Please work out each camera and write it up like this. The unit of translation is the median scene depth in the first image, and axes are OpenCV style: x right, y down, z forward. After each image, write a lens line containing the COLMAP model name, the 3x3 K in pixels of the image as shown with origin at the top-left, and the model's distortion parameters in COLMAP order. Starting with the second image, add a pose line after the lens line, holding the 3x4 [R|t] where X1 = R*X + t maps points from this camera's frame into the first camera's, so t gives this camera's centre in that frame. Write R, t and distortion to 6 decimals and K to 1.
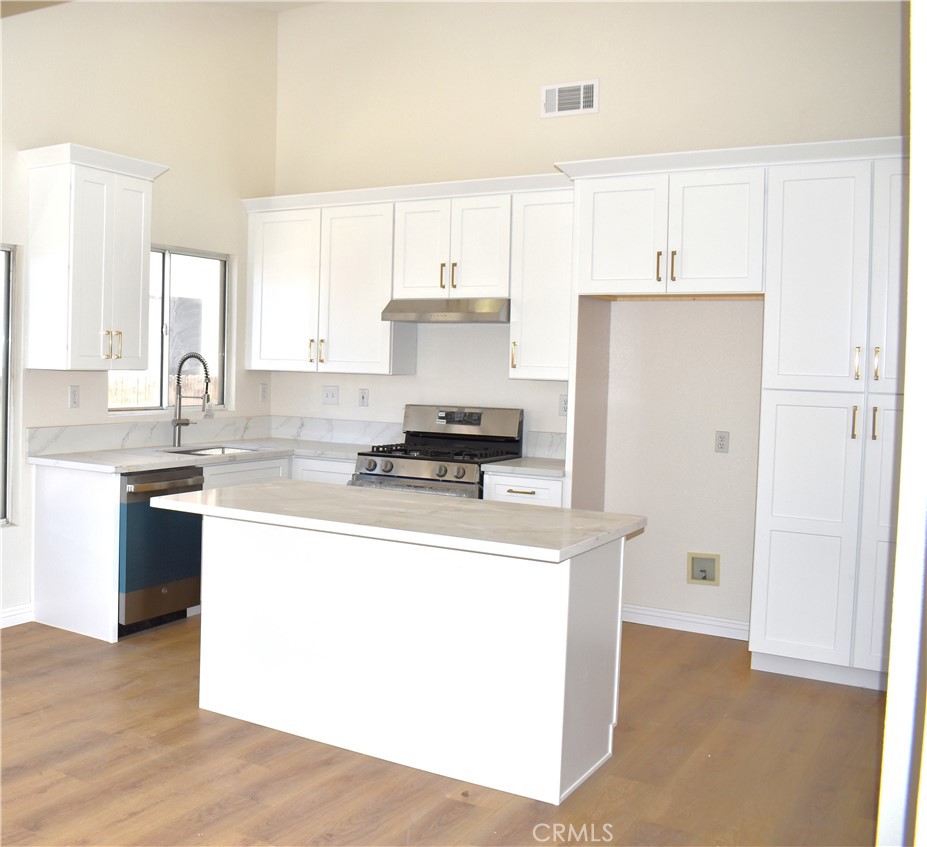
lens RADIAL K [[1089.0, 0, 463.4], [0, 1089.0, 421.7], [0, 0, 1]] dist [-0.089678, 0.000000]
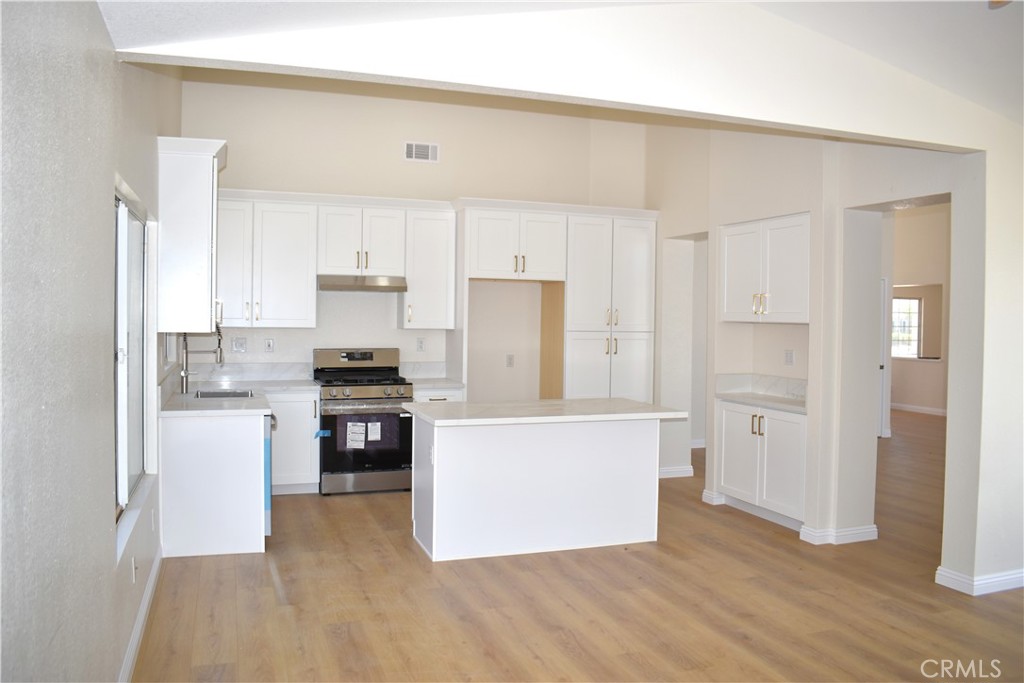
lens RADIAL K [[797.4, 0, 512.5], [0, 797.4, 341.7], [0, 0, 1]] dist [-0.014798, -0.001802]
pose [[0.591539, -0.039140, 0.805325, -0.777364], [0.045105, 0.998863, 0.015415, -0.031680], [-0.805013, 0.027206, 0.592632, 0.202567]]
